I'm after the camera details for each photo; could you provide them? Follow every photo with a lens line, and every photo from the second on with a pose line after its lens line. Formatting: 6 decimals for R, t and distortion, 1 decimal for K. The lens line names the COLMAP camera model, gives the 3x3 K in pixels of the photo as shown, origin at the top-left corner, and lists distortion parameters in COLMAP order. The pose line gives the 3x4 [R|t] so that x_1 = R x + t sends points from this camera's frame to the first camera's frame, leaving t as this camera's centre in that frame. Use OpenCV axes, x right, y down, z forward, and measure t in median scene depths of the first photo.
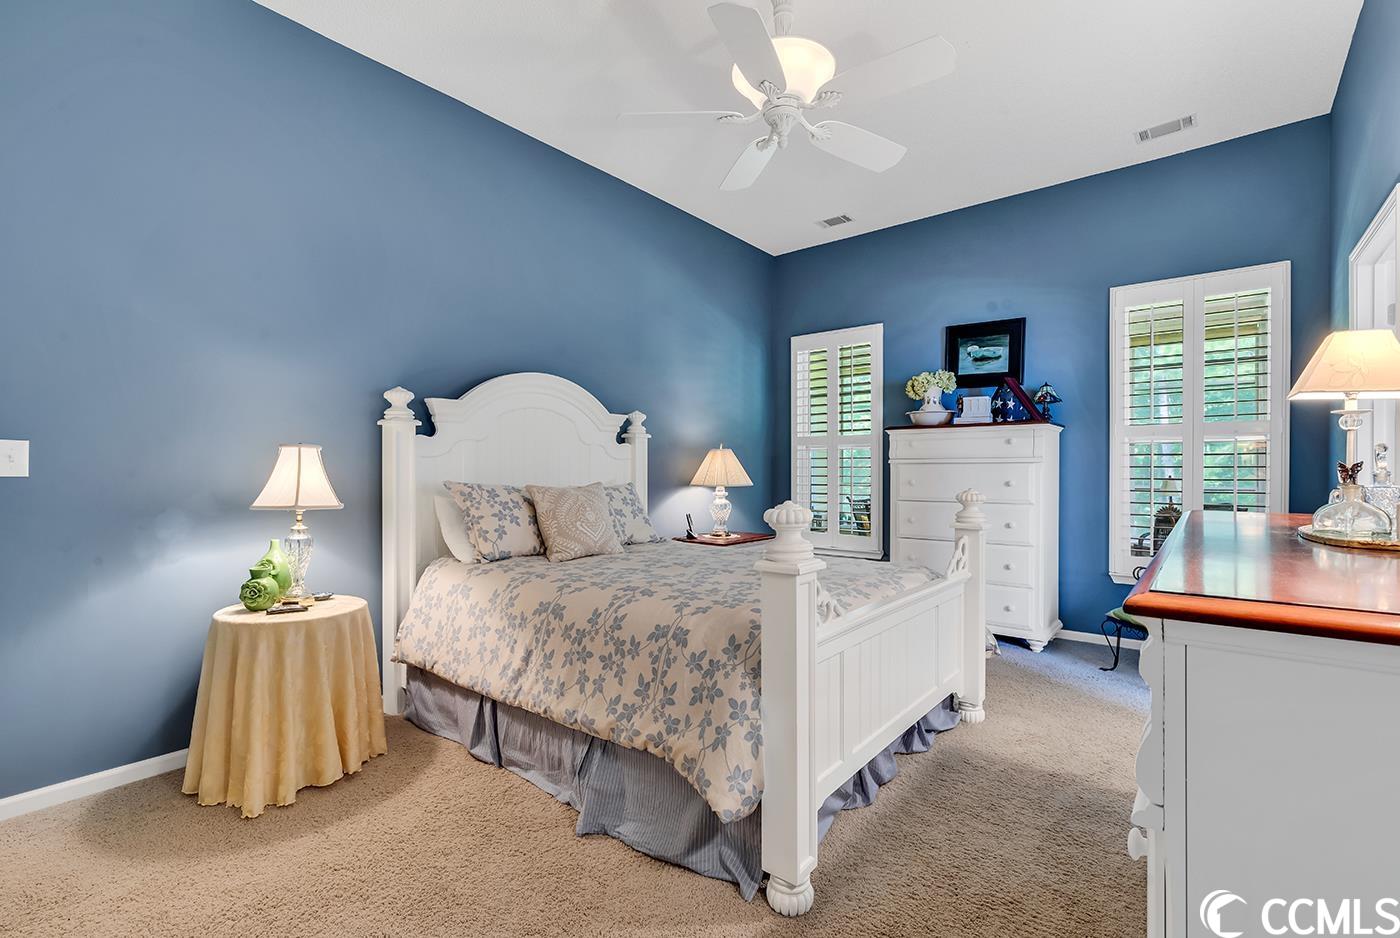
lens RADIAL K [[630.9, 0, 704.6], [0, 630.9, 472.4], [0, 0, 1]] dist [0.000190, -0.000165]
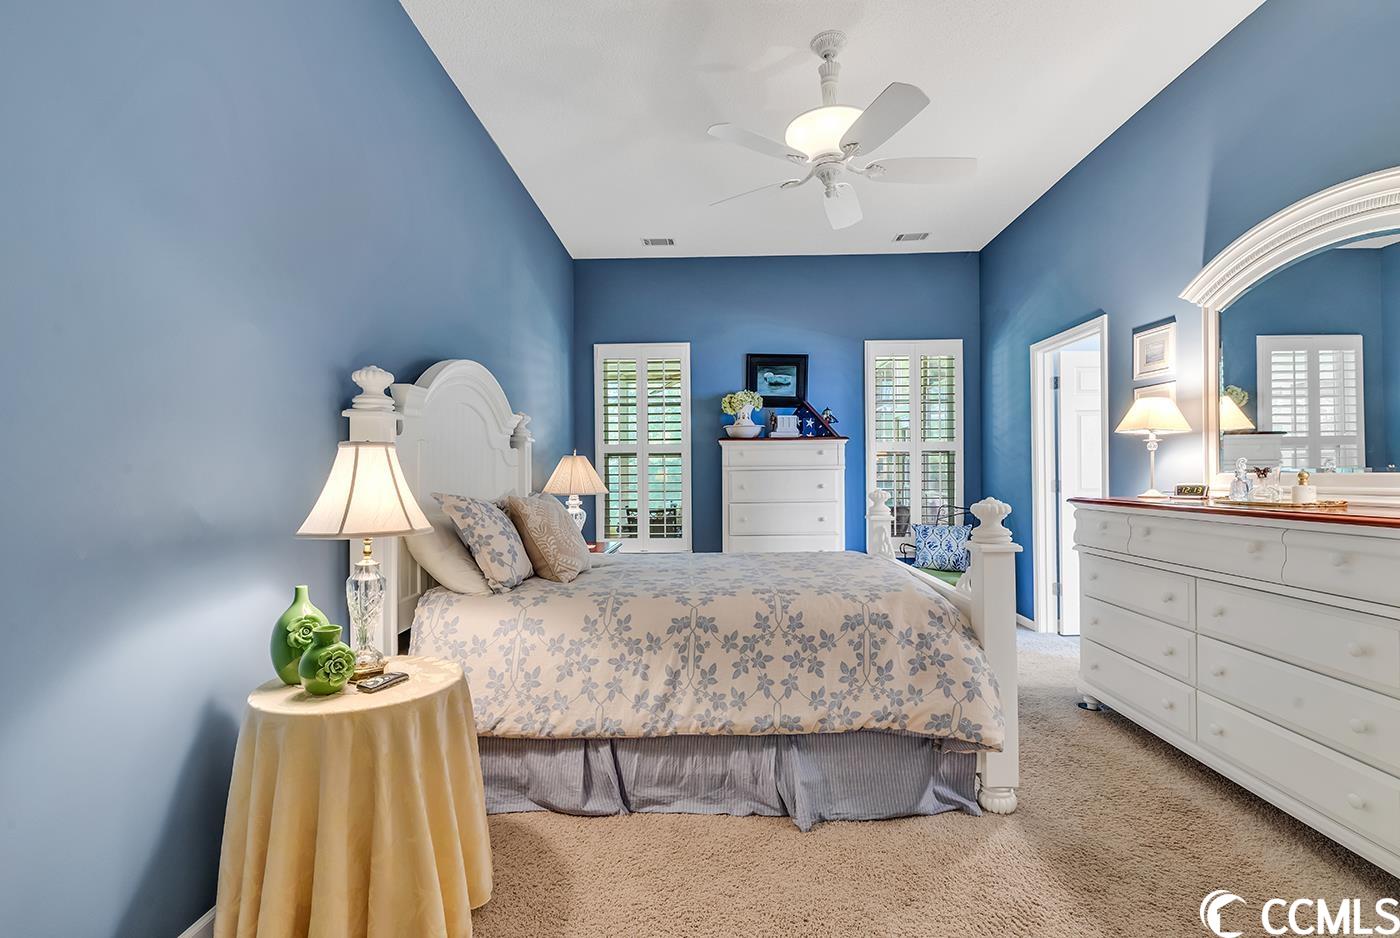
lens RADIAL K [[640.5, 0, 701.7], [0, 640.5, 474.8], [0, 0, 1]] dist [0.002693, 0.000102]
pose [[0.787780, -0.006036, 0.615927, -0.774691], [0.011994, 0.999913, -0.005541, -0.000786], [-0.615840, 0.011752, 0.787784, 0.218233]]
